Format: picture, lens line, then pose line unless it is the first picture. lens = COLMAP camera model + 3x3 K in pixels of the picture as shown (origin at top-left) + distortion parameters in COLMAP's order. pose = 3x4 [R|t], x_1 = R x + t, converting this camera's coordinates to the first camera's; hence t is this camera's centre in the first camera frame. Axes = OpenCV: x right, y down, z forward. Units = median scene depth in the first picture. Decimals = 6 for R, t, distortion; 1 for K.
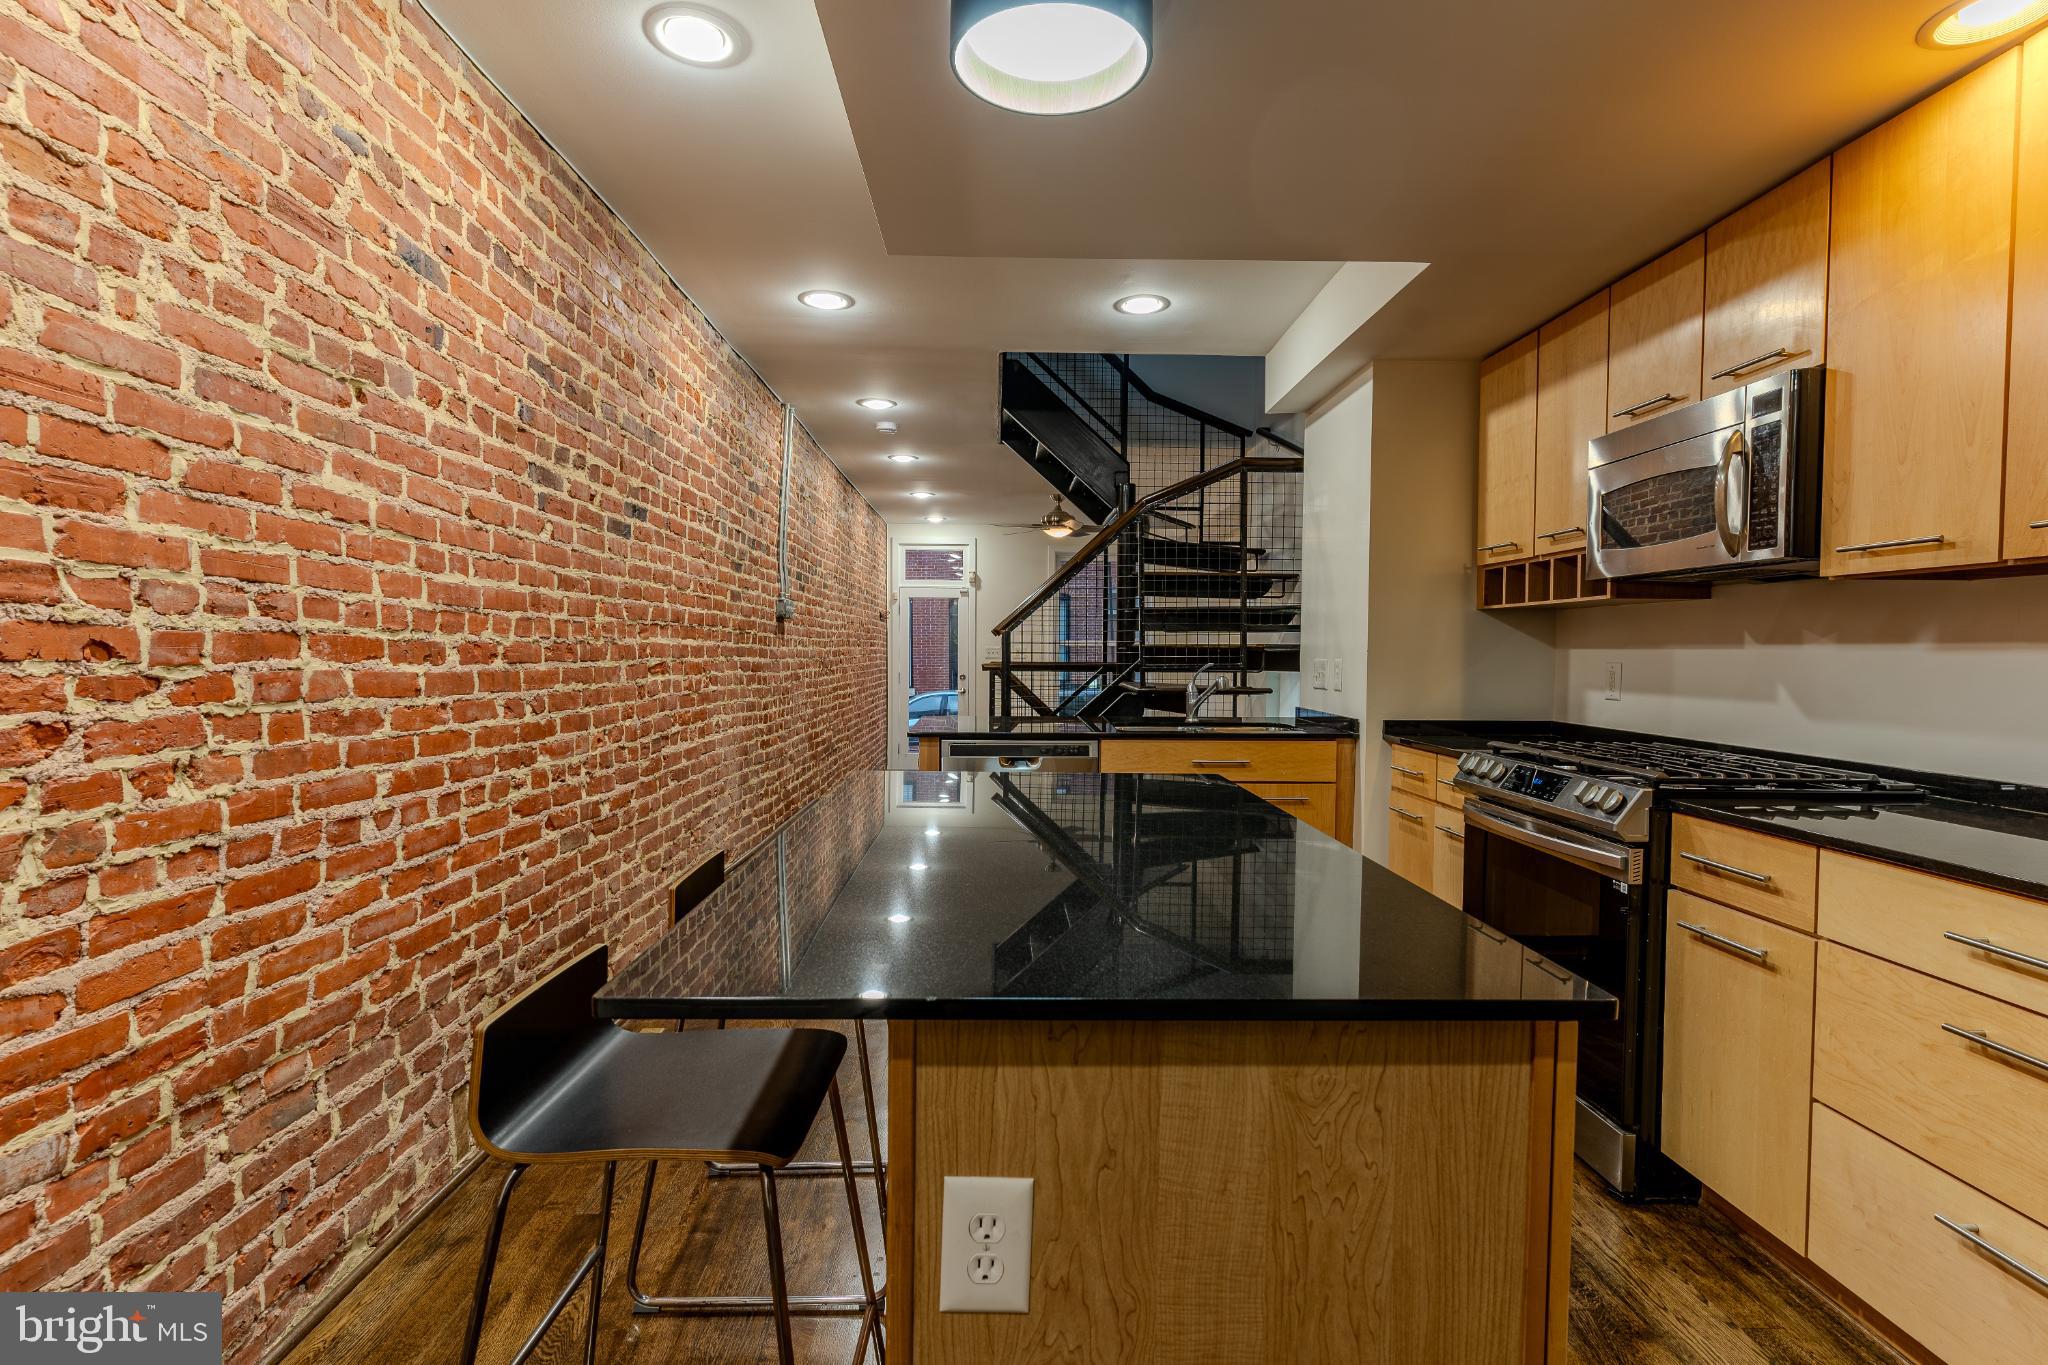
lens RADIAL K [[988.1, 0, 1021.2], [0, 988.1, 684.2], [0, 0, 1]] dist [0.002038, 0.000184]
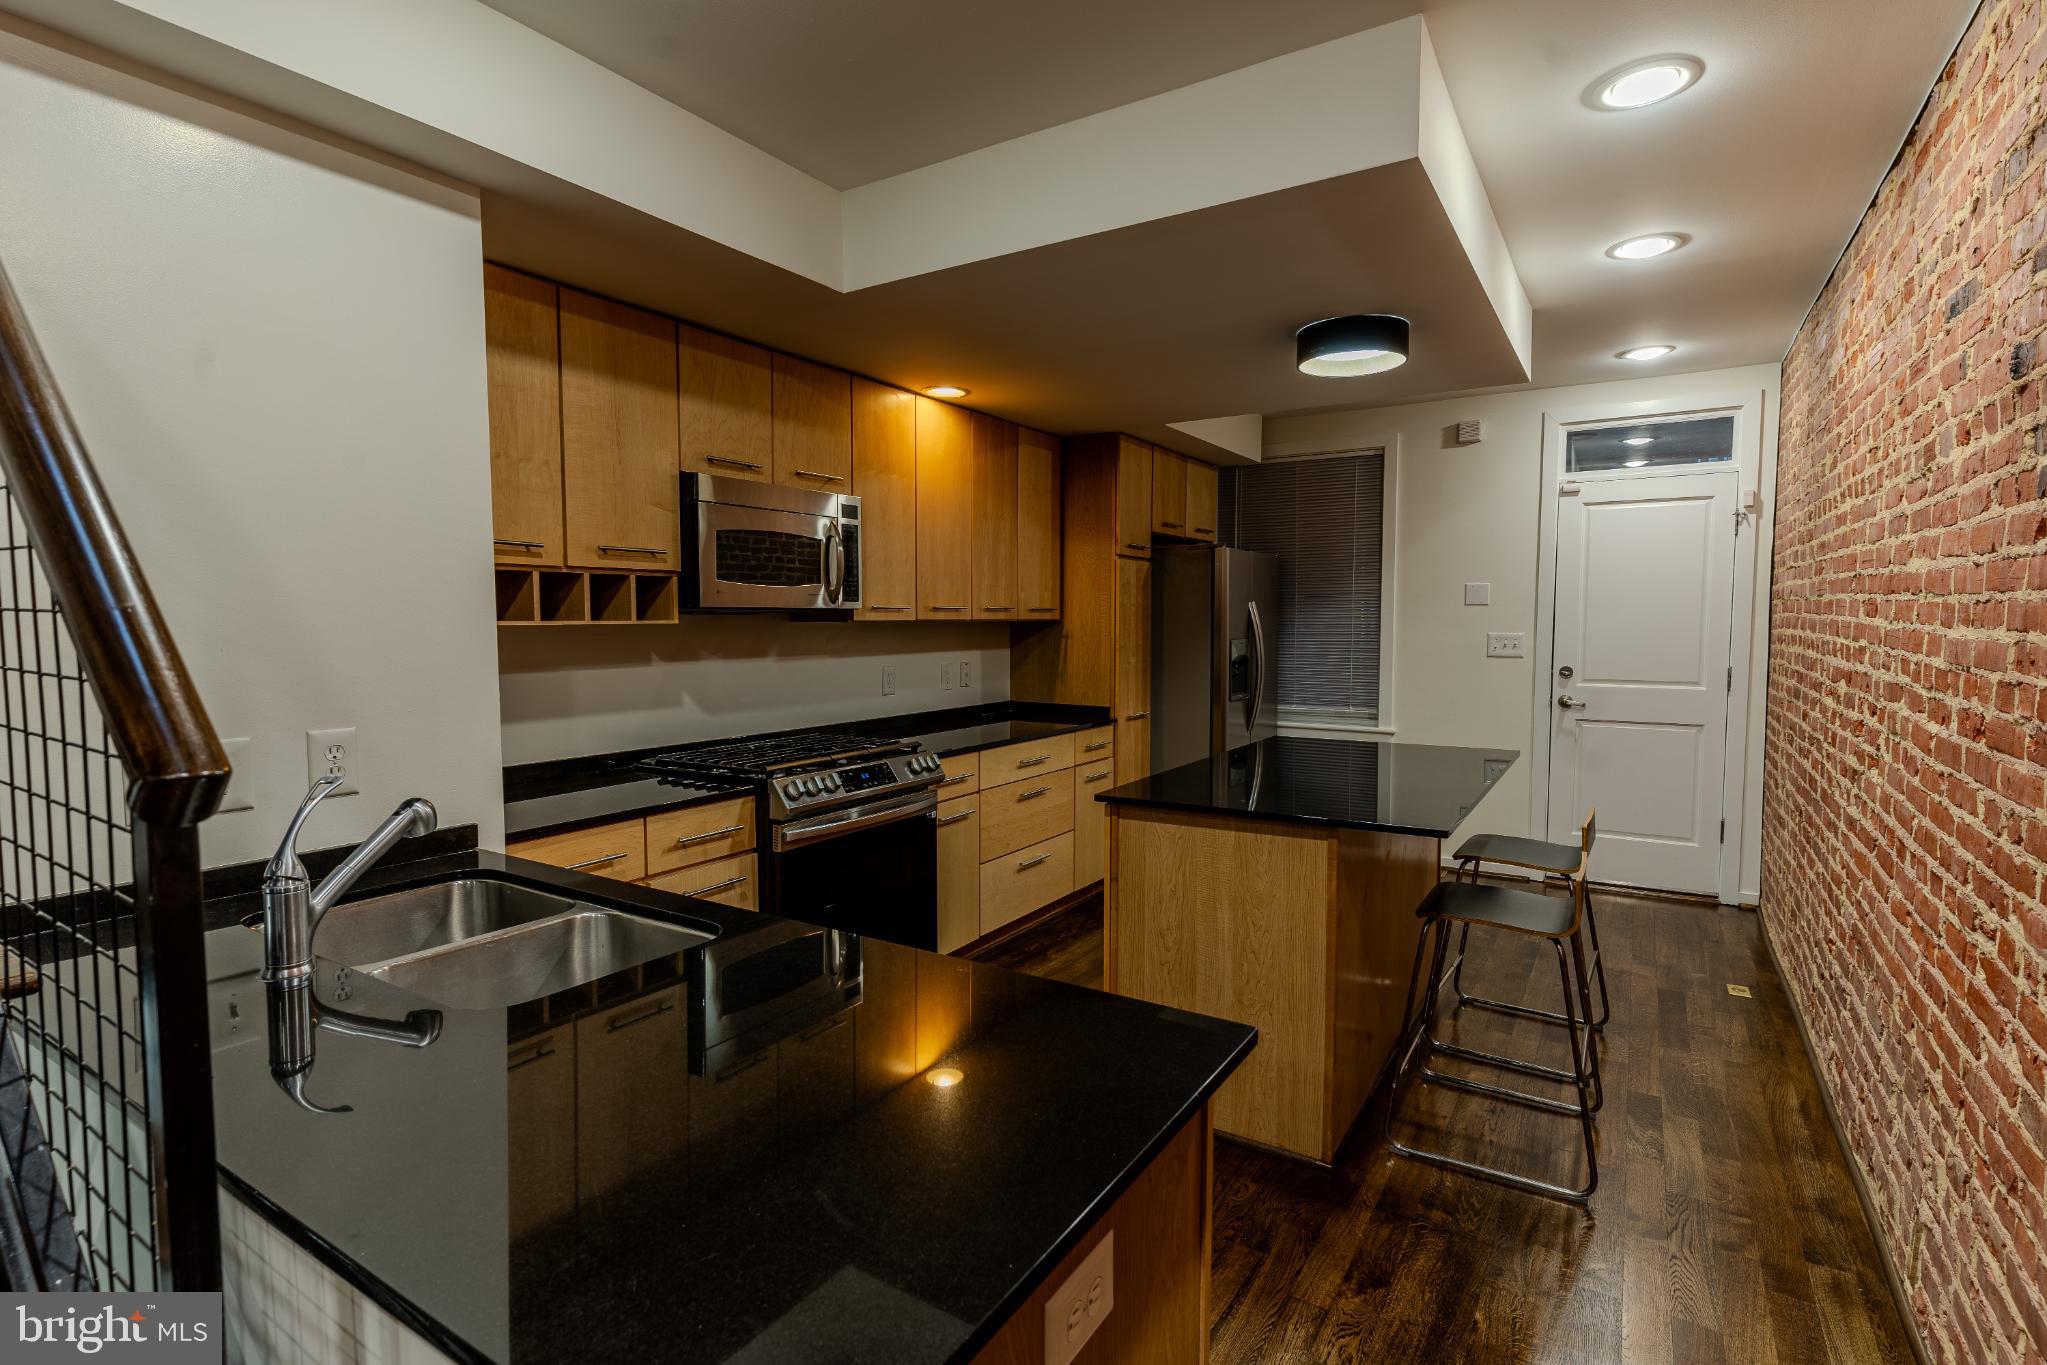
lens RADIAL K [[987.6, 0, 1017.7], [0, 987.6, 680.1], [0, 0, 1]] dist [0.002038, 0.000184]
pose [[-0.835520, -0.042291, 0.547830, -0.262445], [0.012810, 0.995263, 0.096368, -0.115361], [-0.549311, 0.087535, -0.831021, 1.569959]]
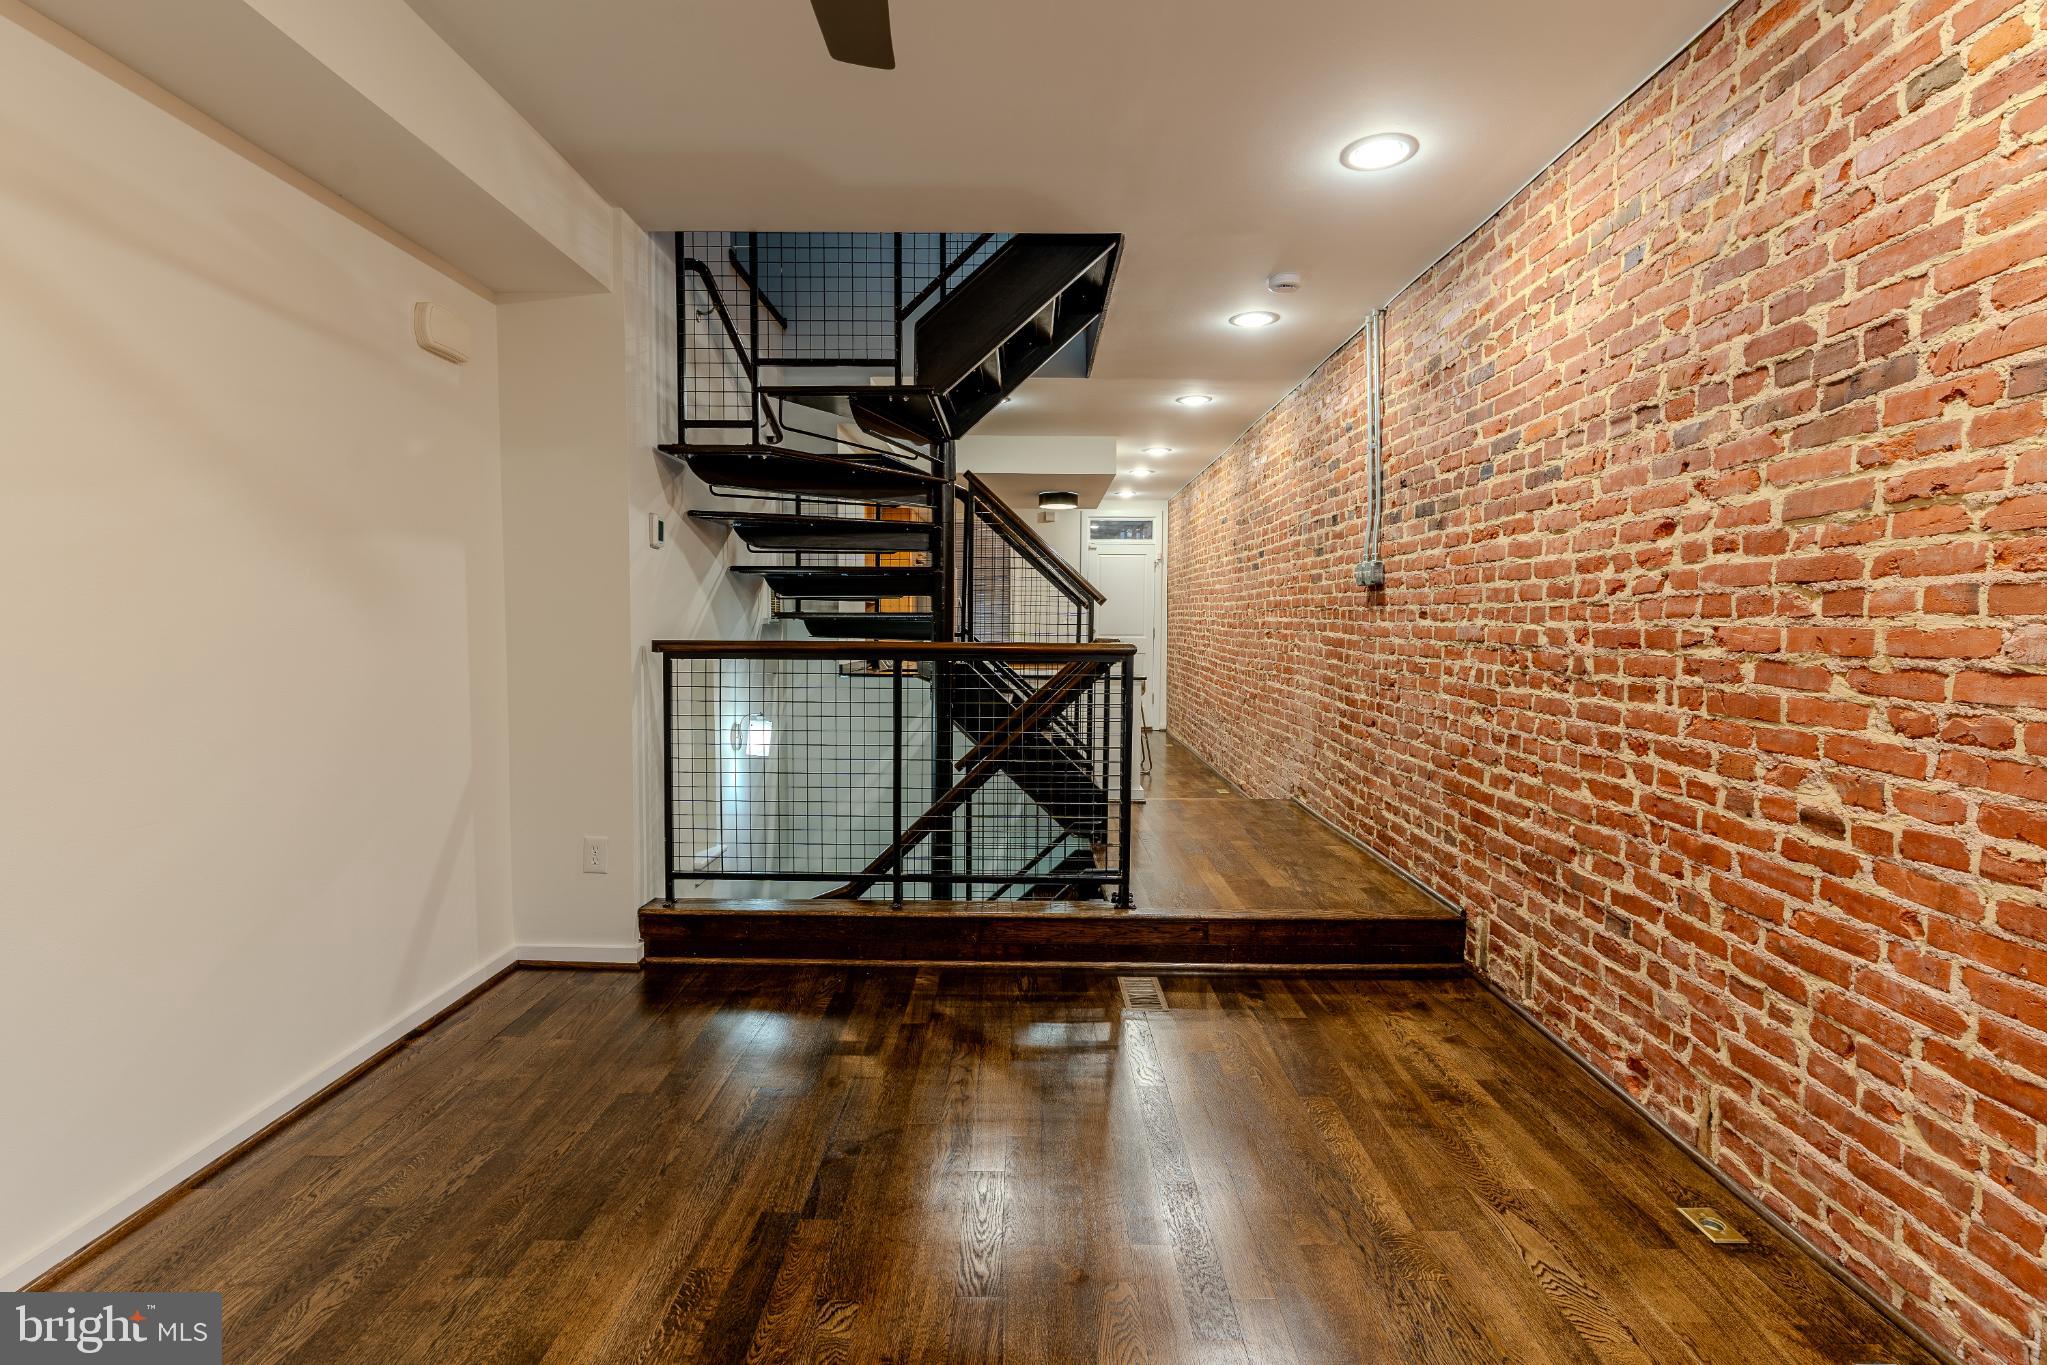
lens RADIAL K [[987.6, 0, 1024.4], [0, 987.6, 674.1], [0, 0, 1]] dist [0.002038, 0.000184]
pose [[-0.999667, -0.010608, 0.023519, 0.037223], [-0.008533, 0.996203, 0.086646, -0.112691], [-0.024349, 0.086417, -0.995961, 3.253393]]
